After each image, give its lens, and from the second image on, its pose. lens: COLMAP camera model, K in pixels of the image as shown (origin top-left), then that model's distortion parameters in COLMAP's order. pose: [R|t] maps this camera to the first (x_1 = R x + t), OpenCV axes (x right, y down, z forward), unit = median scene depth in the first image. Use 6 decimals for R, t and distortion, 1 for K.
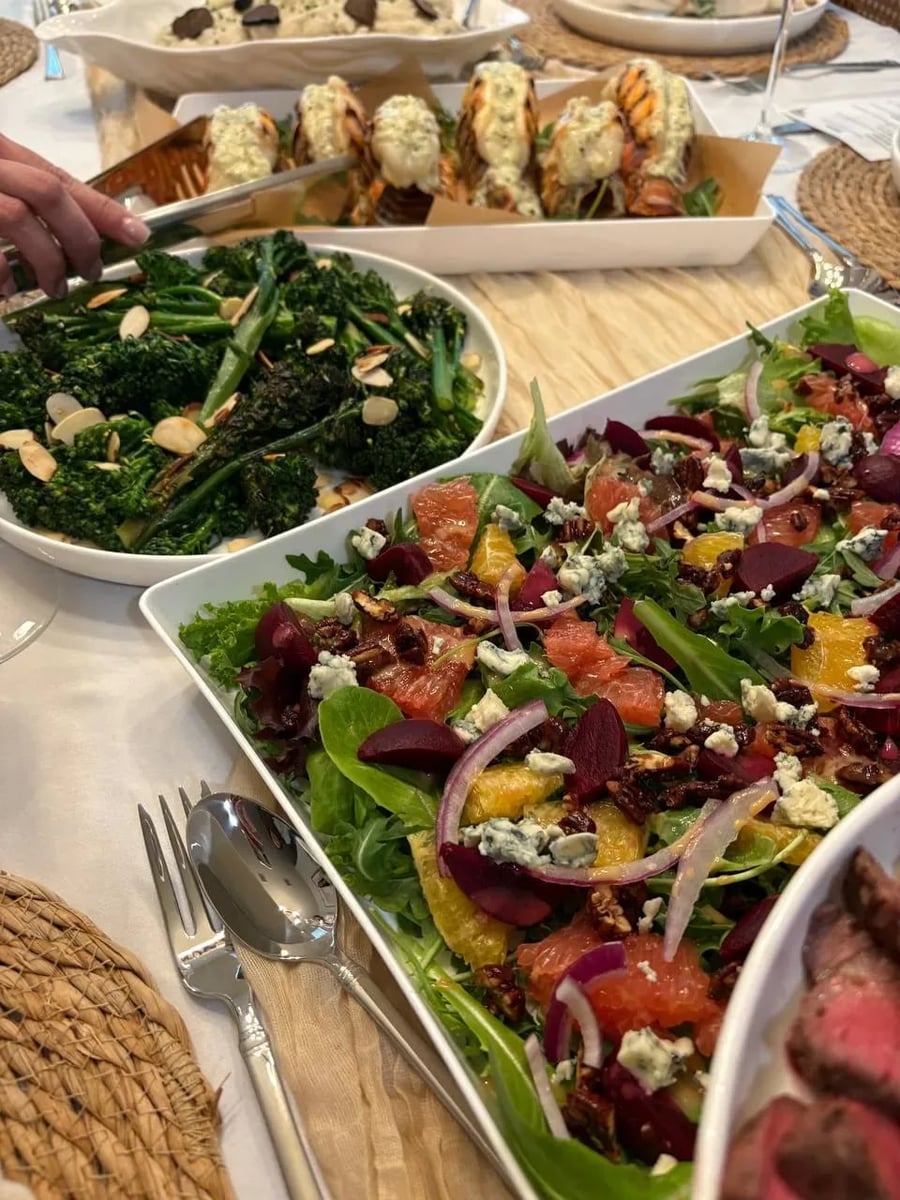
lens RADIAL K [[925.4, 0, 450.0], [0, 925.4, 600.0], [0, 0, 1]] dist [-0.035897, 0.003497]
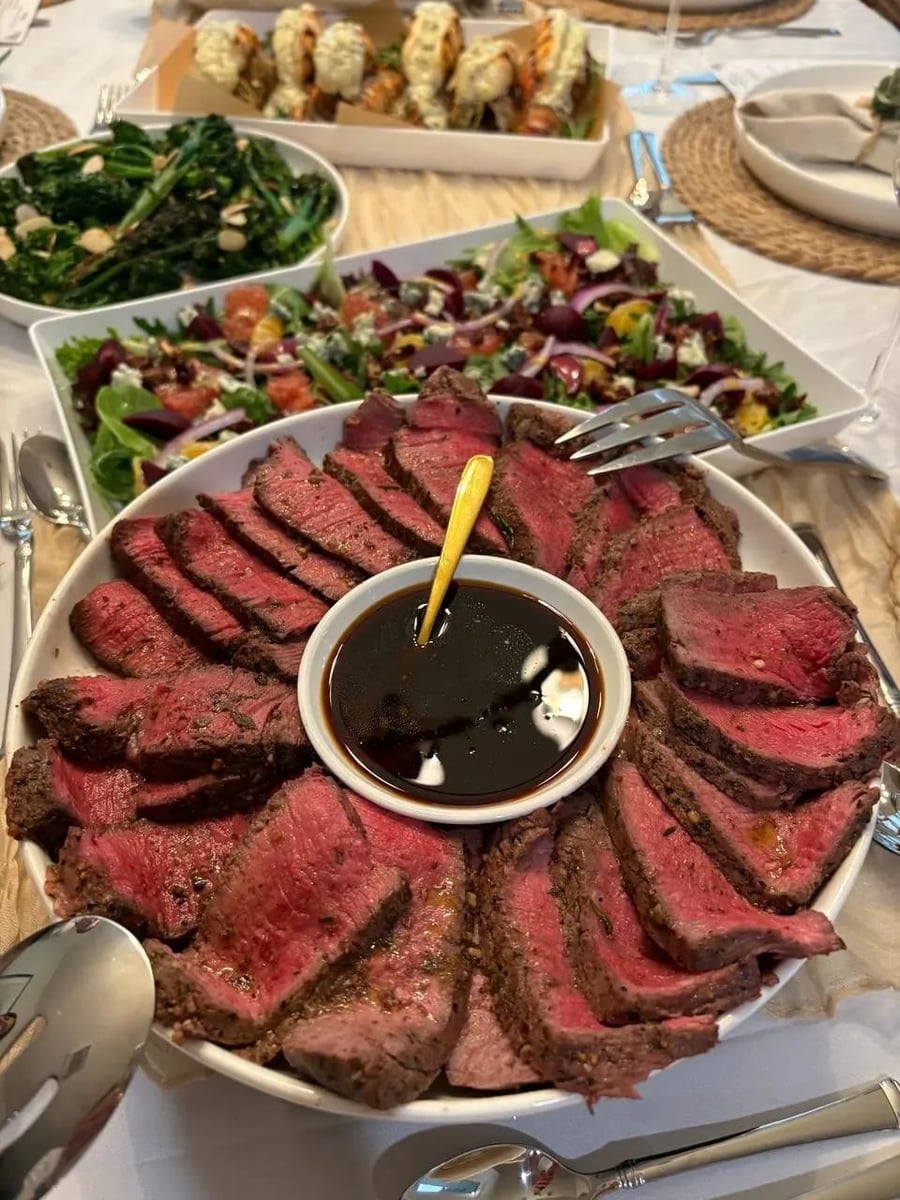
lens RADIAL K [[925.4, 0, 450.0], [0, 925.4, 600.0], [0, 0, 1]] dist [-0.035897, 0.003497]
pose [[0.982488, 0.152722, -0.106738, 0.493486], [-0.146711, 0.987228, 0.062108, 0.209092], [0.114859, -0.045361, 0.992346, -0.409333]]
